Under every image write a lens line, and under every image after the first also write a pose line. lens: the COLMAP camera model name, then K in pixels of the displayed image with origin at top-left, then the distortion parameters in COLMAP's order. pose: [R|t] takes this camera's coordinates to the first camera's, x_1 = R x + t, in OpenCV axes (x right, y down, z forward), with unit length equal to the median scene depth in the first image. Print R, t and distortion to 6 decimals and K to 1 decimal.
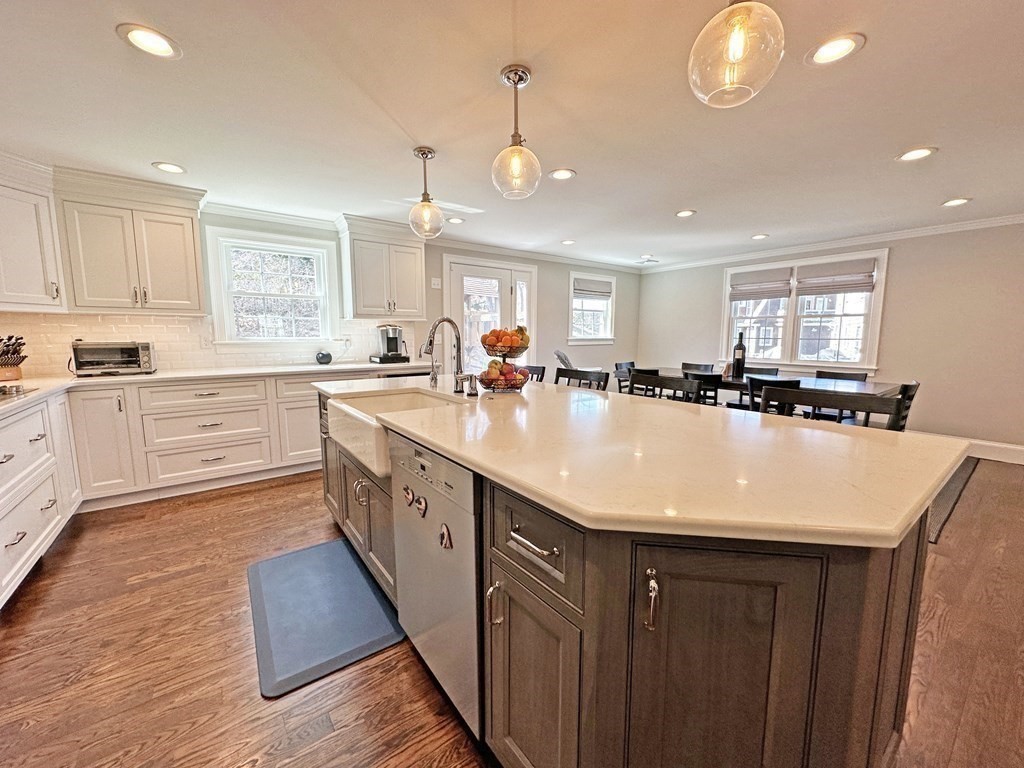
lens RADIAL K [[408.8, 0, 512.0], [0, 408.8, 384.0], [0, 0, 1]] dist [-0.001314, 0.000057]
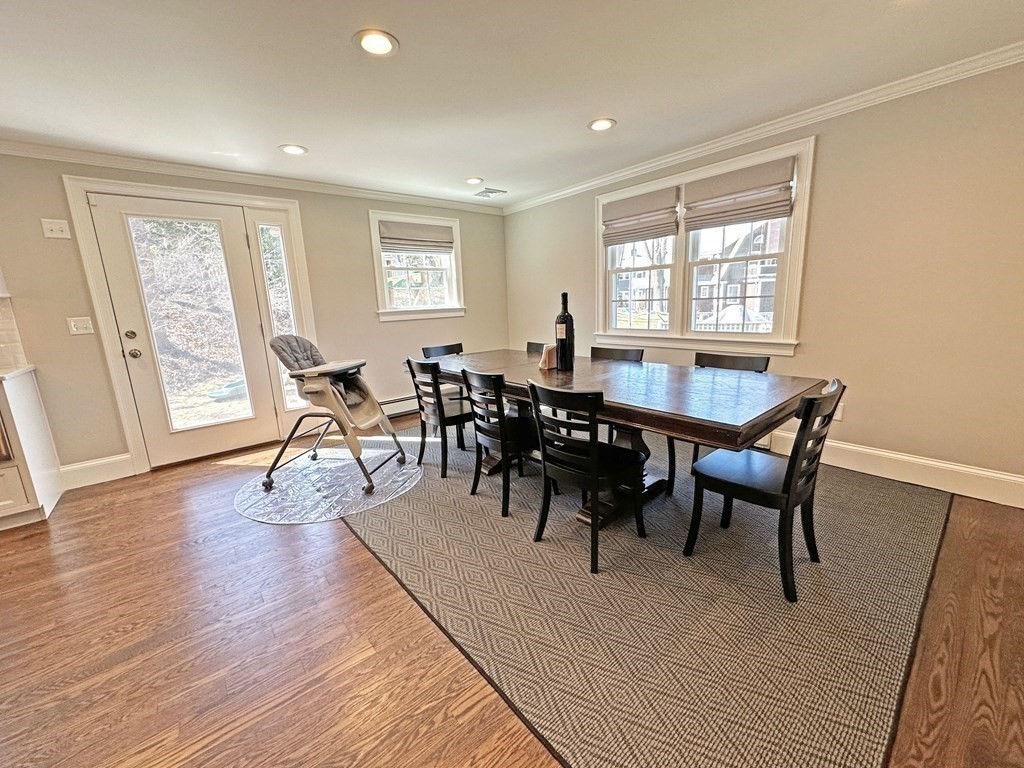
lens RADIAL K [[408.8, 0, 512.0], [0, 408.8, 384.0], [0, 0, 1]] dist [-0.001314, 0.000057]
pose [[0.998007, -0.050343, 0.038046, 0.443693], [0.047276, 0.995862, 0.077610, -0.045121], [-0.041795, -0.075657, 0.996258, 0.403891]]
